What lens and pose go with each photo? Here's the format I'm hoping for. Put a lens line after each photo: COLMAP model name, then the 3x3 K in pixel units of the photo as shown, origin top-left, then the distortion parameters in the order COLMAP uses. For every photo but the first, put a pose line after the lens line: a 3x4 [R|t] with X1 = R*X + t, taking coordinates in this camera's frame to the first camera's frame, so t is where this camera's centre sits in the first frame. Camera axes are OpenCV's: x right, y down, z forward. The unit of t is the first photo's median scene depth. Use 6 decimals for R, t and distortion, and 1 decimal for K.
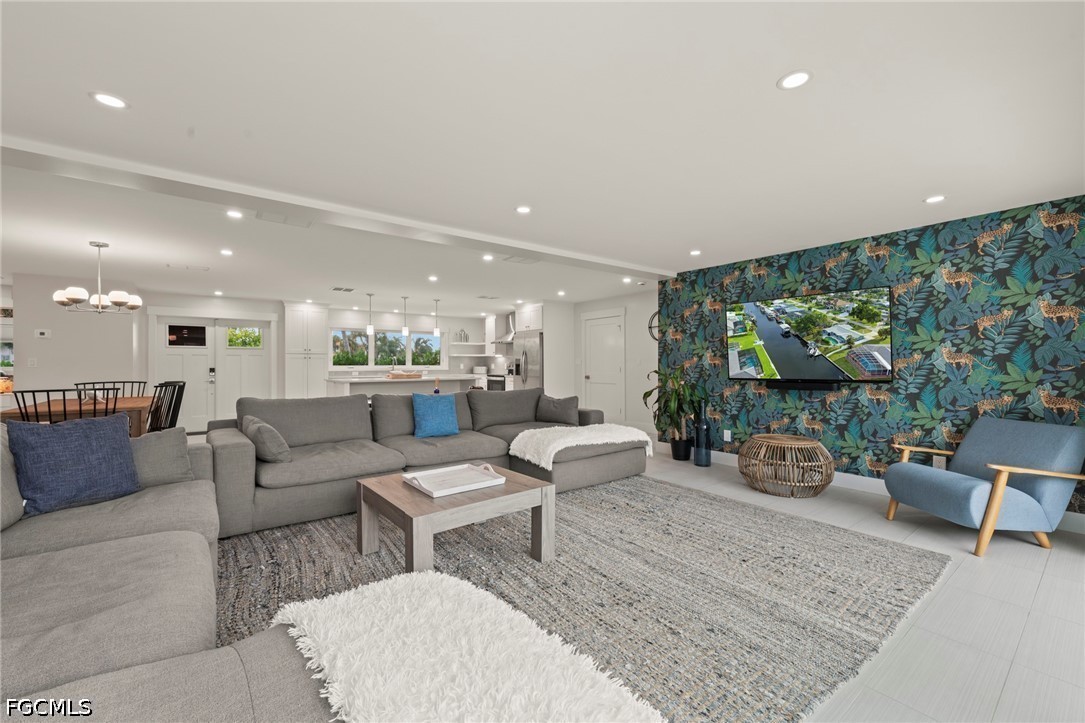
lens RADIAL K [[441.8, 0, 544.4], [0, 441.8, 365.5], [0, 0, 1]] dist [-0.002259, 0.000001]
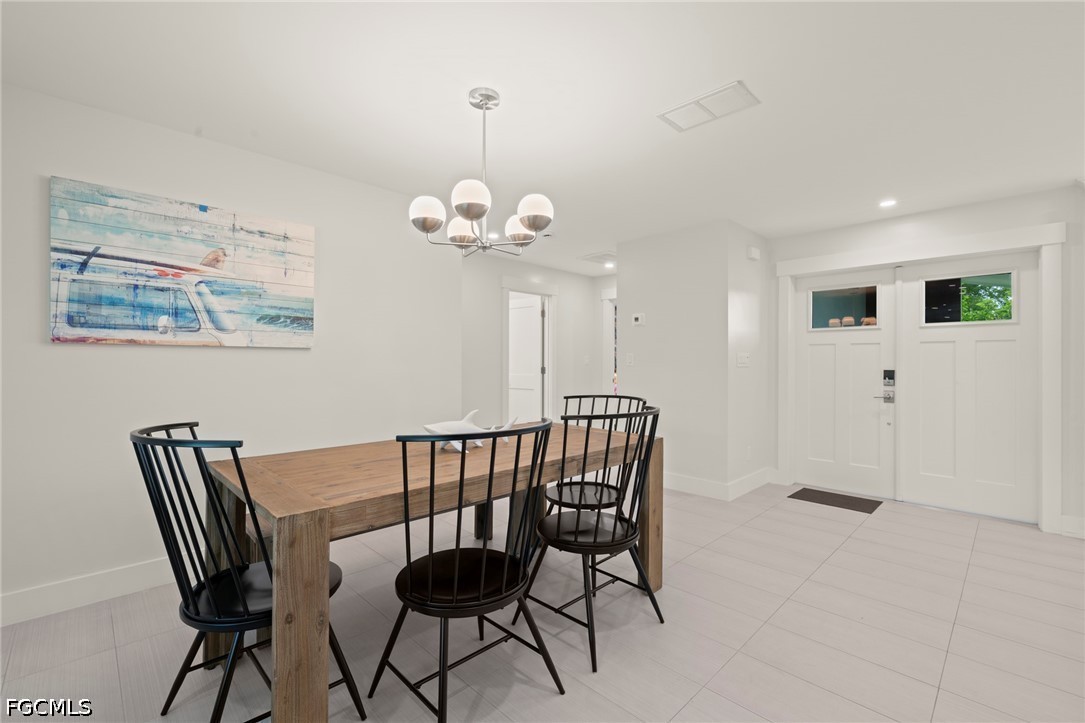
lens RADIAL K [[469.7, 0, 542.8], [0, 469.7, 360.4], [0, 0, 1]] dist [-0.004221, 0.000368]
pose [[0.142248, 0.006131, -0.989812, -0.330304], [-0.002188, 0.999980, 0.005880, -0.007934], [0.989829, 0.001329, 0.142259, 0.603793]]
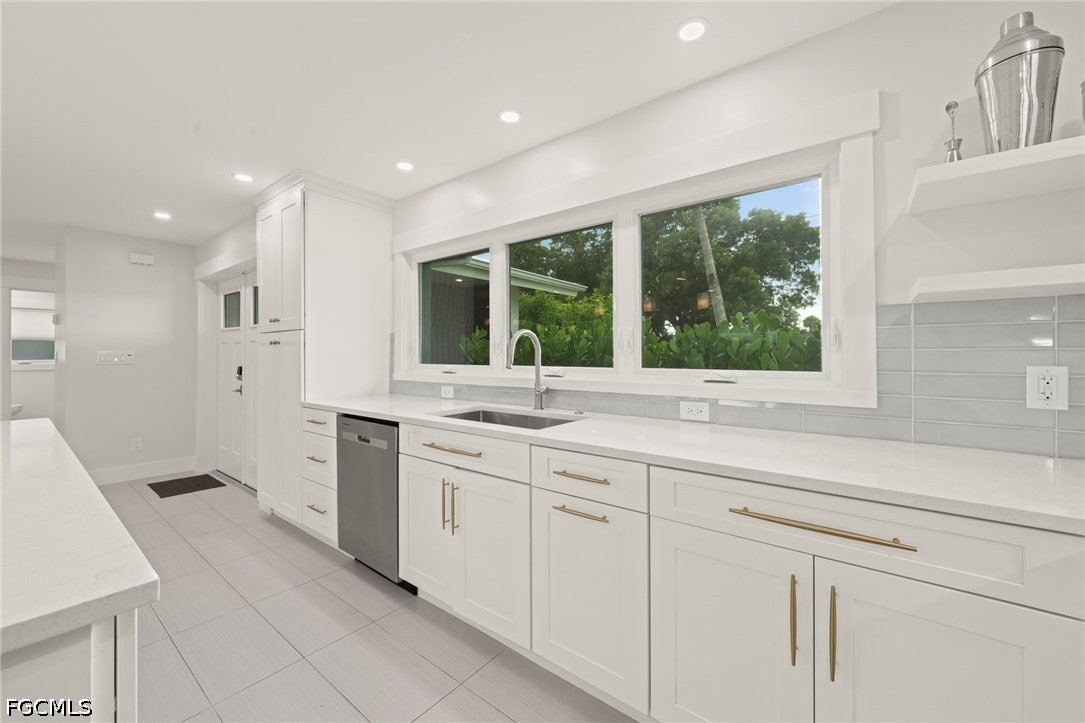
lens RADIAL K [[418.9, 0, 546.6], [0, 418.9, 357.8], [0, 0, 1]] dist [0.003674, 0.000031]
pose [[0.261111, 0.009130, -0.965266, -0.183334], [-0.000911, 0.999957, 0.009211, -0.010654], [0.965308, -0.001526, 0.261108, 1.325934]]
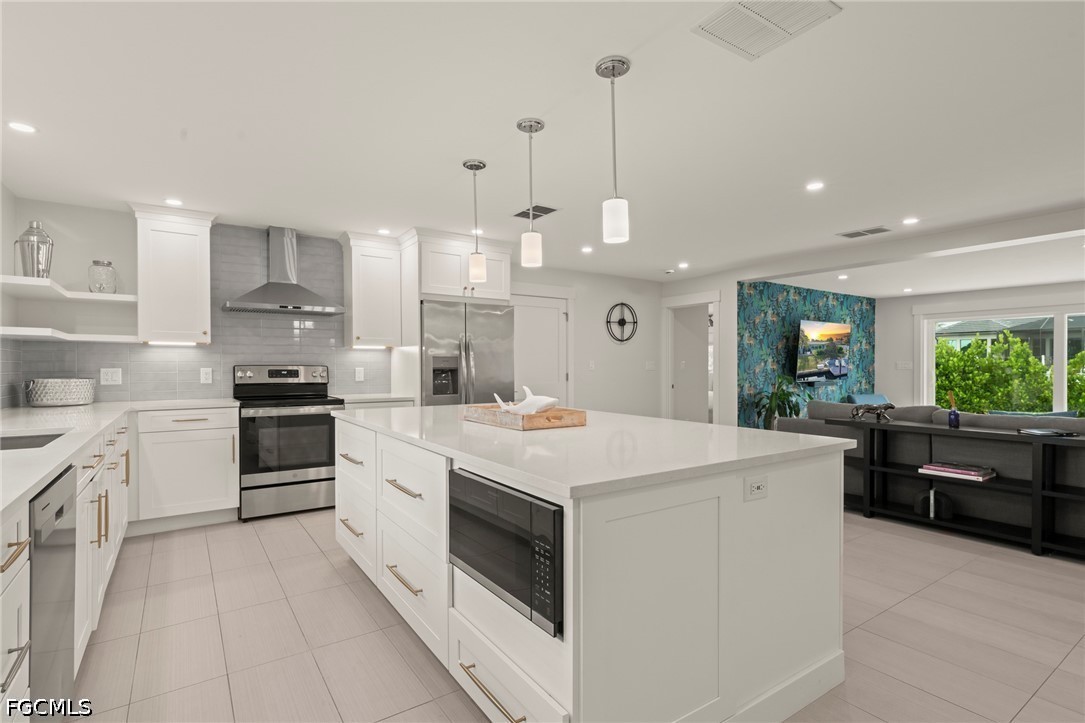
lens RADIAL K [[532.9, 0, 546.9], [0, 532.9, 370.3], [0, 0, 1]] dist [0.002264, -0.000433]
pose [[0.050083, -0.006282, 0.998725, -0.709885], [0.002404, 0.999978, 0.006170, -0.006635], [-0.998742, 0.002092, 0.050097, 1.061499]]
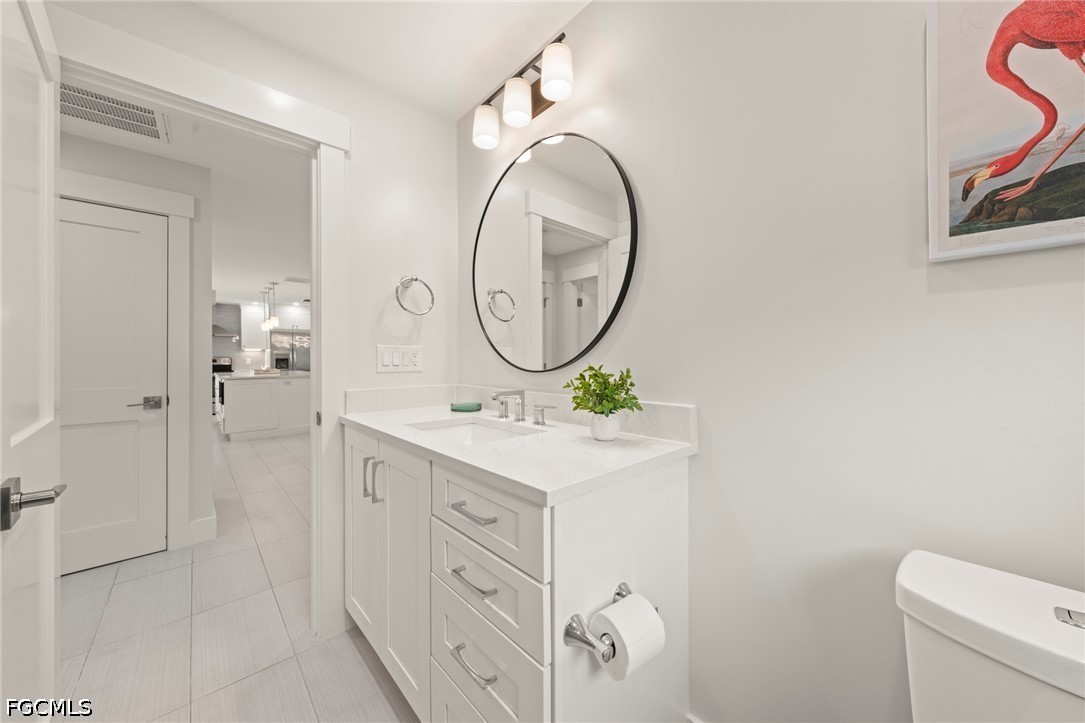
lens RADIAL K [[392.4, 0, 542.2], [0, 392.4, 356.2], [0, 0, 1]] dist [0.002716, 0.000220]
pose [[-0.078020, 0.007258, 0.996925, -1.307949], [0.006842, 0.999954, -0.006744, 0.001276], [-0.996928, 0.006294, -0.078066, 0.531759]]
